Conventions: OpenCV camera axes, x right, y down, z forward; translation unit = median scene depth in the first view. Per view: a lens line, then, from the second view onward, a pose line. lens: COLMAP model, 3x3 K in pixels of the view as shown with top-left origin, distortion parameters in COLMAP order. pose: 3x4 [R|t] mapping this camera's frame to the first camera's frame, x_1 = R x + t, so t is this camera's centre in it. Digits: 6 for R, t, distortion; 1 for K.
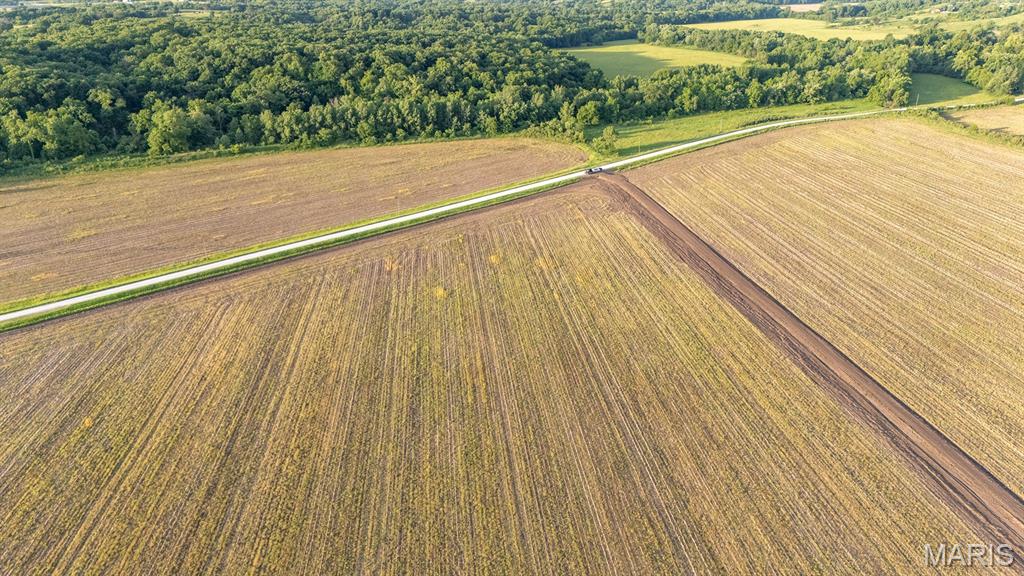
lens RADIAL K [[749.2, 0, 514.9], [0, 749.2, 282.5], [0, 0, 1]] dist [0.098467, -0.104175]
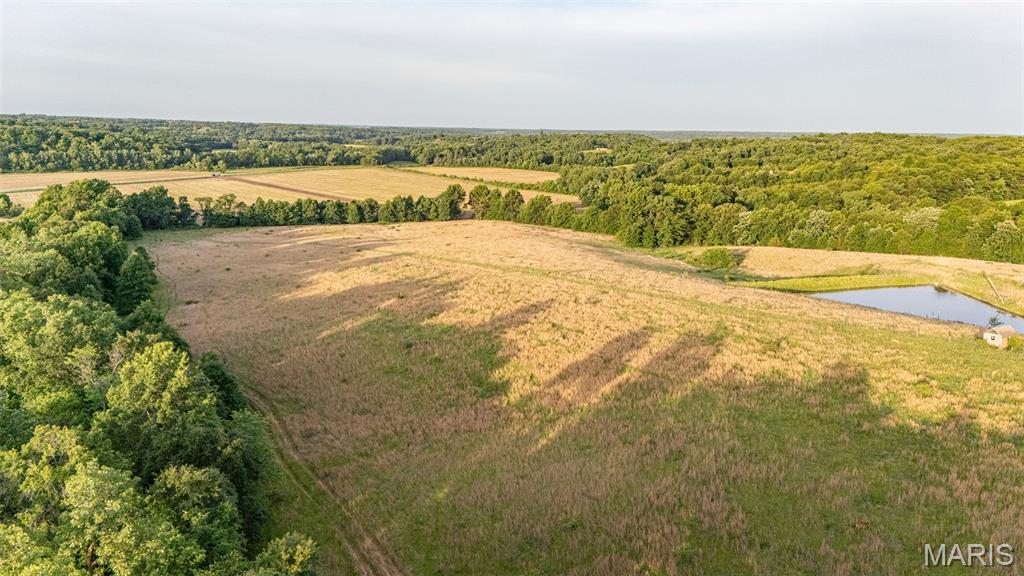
lens RADIAL K [[749.2, 0, 515.9], [0, 749.2, 288.7], [0, 0, 1]] dist [0.098467, -0.104175]
pose [[0.875988, -0.072328, 0.476878, -0.151541], [0.151141, 0.980060, -0.128989, 0.433616], [-0.458040, 0.185069, 0.869453, -0.913833]]
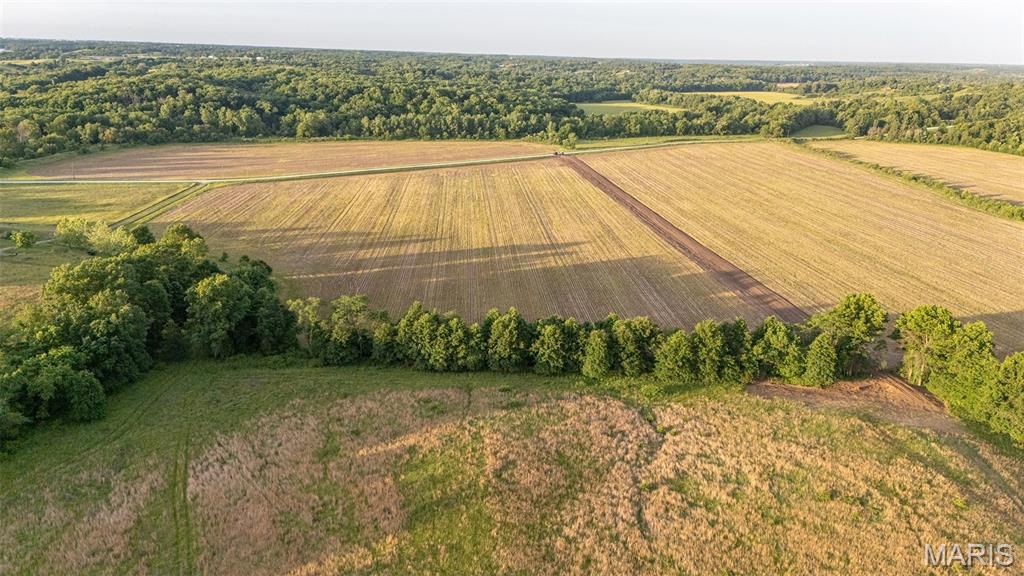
lens RADIAL K [[749.2, 0, 519.2], [0, 749.2, 293.8], [0, 0, 1]] dist [0.098467, -0.104175]
pose [[0.998628, 0.045566, -0.025815, 0.056015], [-0.047330, 0.996250, -0.072425, 0.223284], [0.022418, 0.073547, 0.997040, -0.513307]]
